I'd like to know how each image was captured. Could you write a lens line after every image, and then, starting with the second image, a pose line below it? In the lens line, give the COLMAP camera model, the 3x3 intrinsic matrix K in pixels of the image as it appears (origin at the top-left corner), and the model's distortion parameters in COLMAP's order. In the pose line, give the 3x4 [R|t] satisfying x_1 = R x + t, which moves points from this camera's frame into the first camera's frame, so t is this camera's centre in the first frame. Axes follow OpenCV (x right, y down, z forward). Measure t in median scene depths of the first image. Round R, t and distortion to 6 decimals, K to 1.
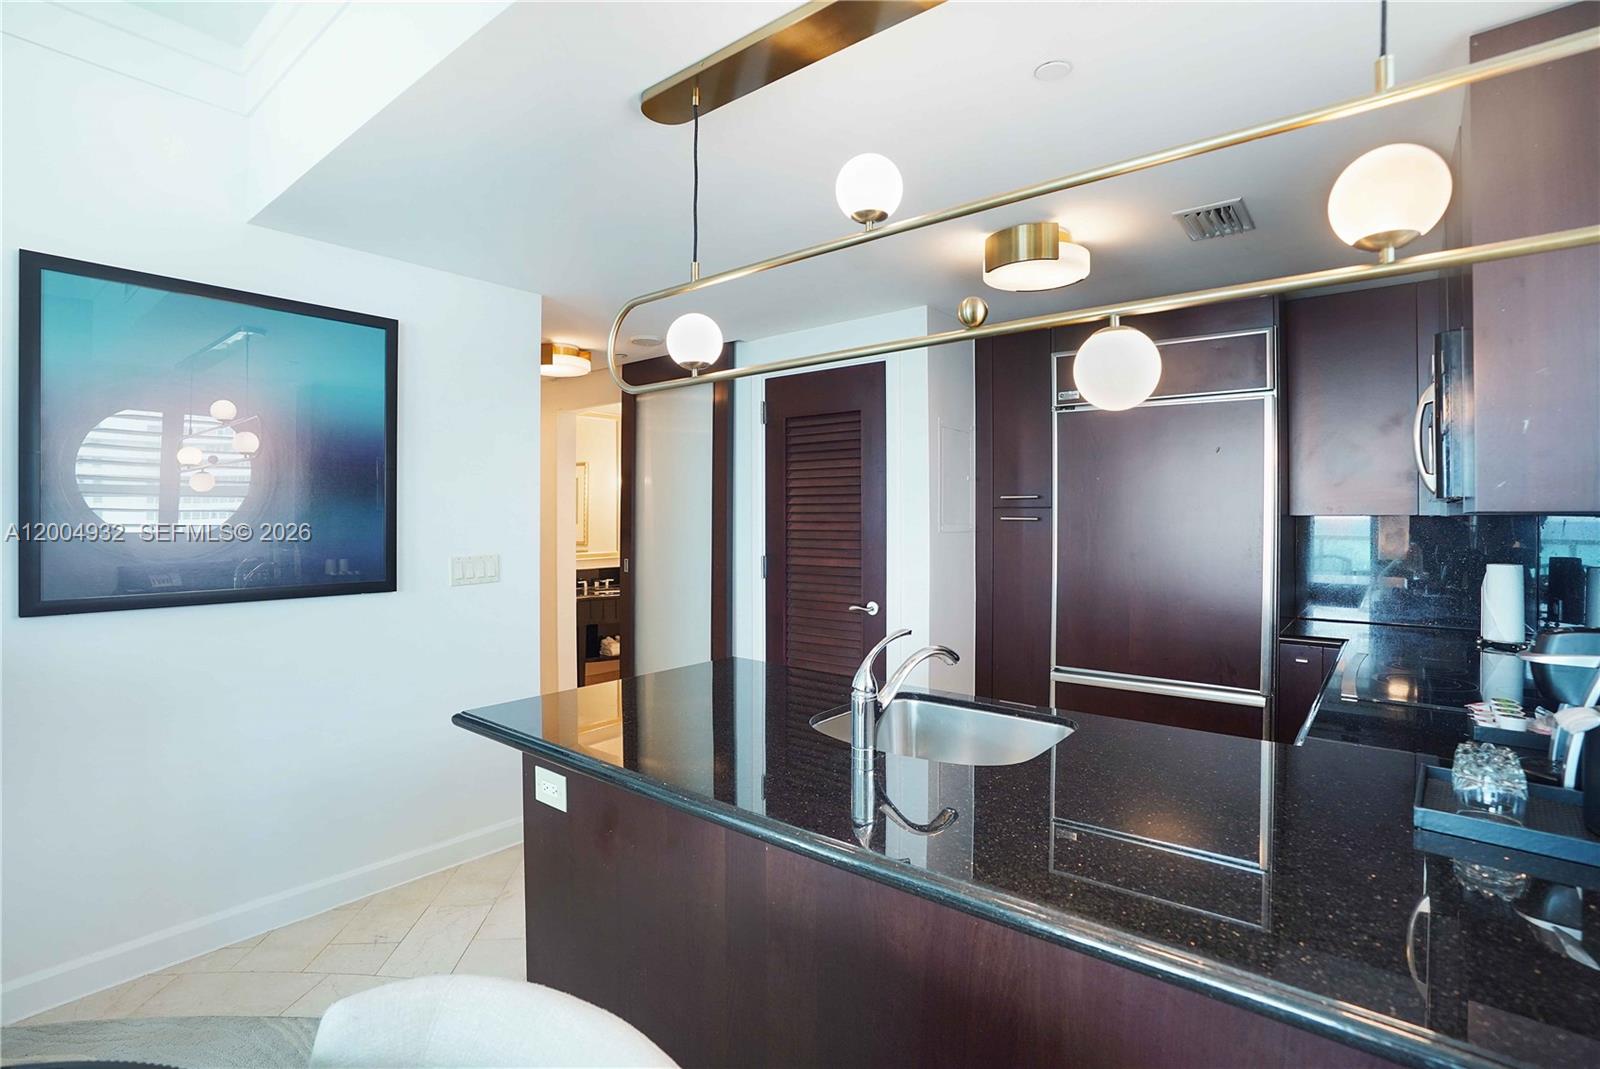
lens RADIAL K [[754.5, 0, 800.0], [0, 754.5, 534.5], [0, 0, 1]] dist [-0.046423, 0.000858]
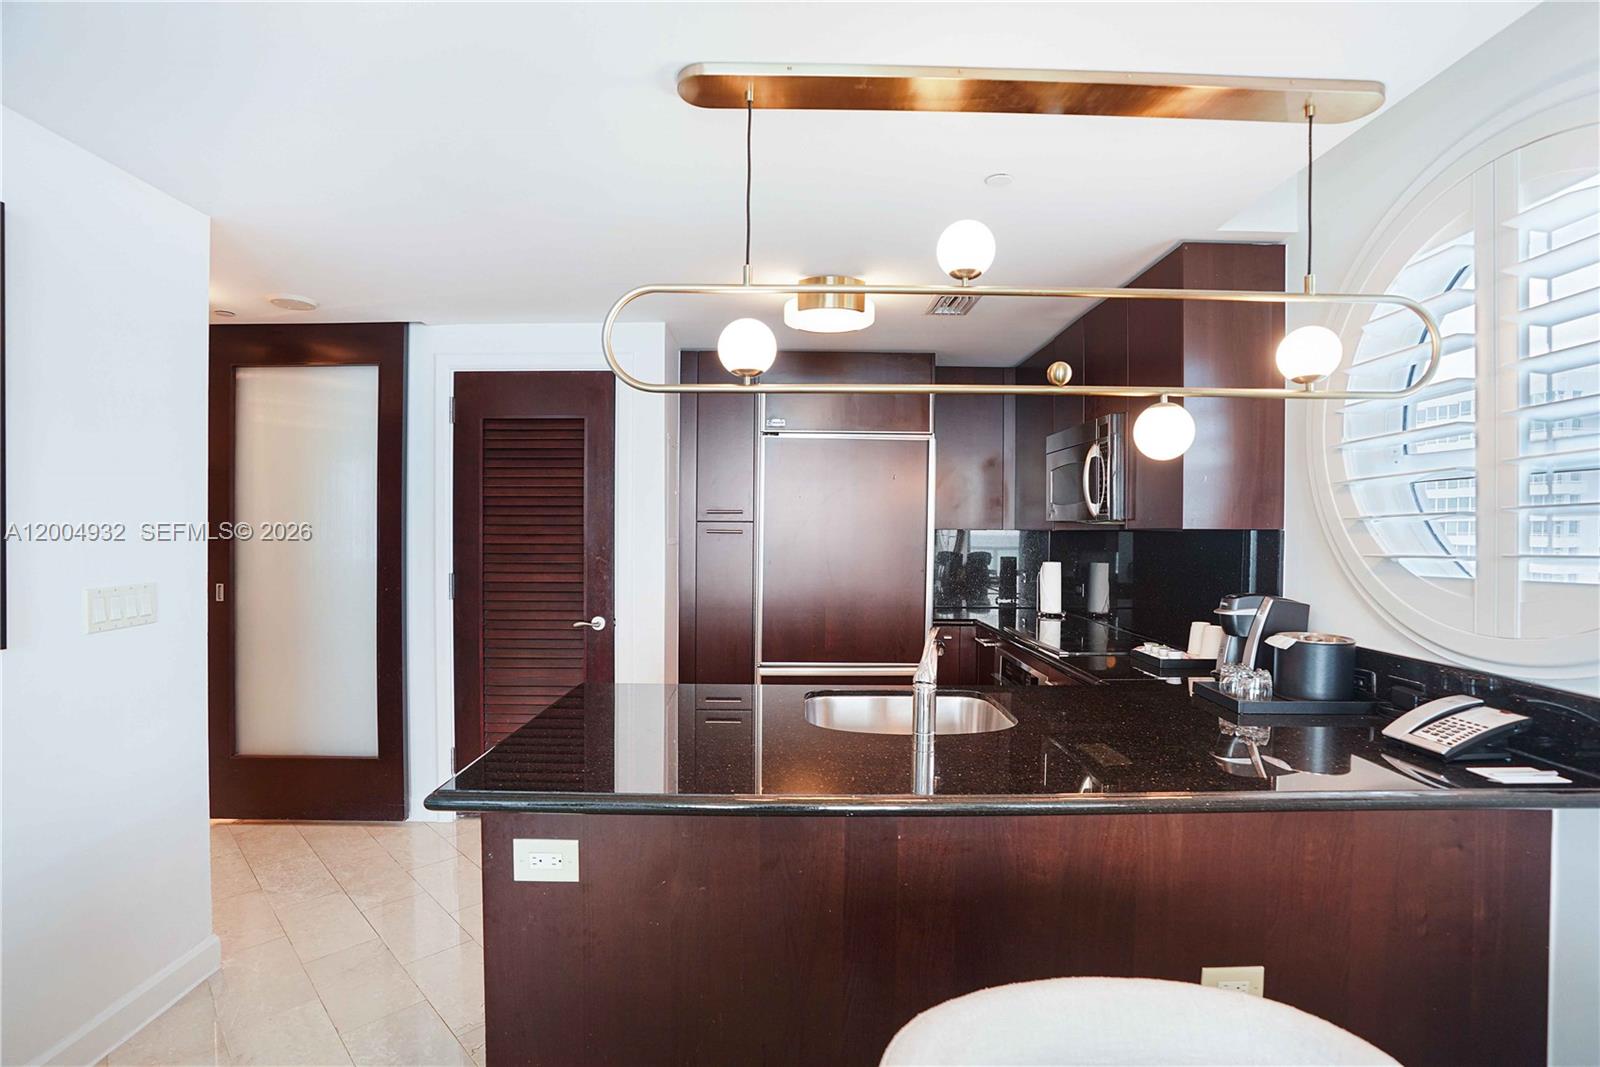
lens RADIAL K [[737.0, 0, 799.6], [0, 737.0, 562.1], [0, 0, 1]] dist [-0.052192, 0.000082]
pose [[0.774186, -0.023879, 0.632507, -0.353983], [0.009932, 0.999623, 0.025581, -0.003699], [-0.632880, -0.013522, 0.774132, 0.118940]]
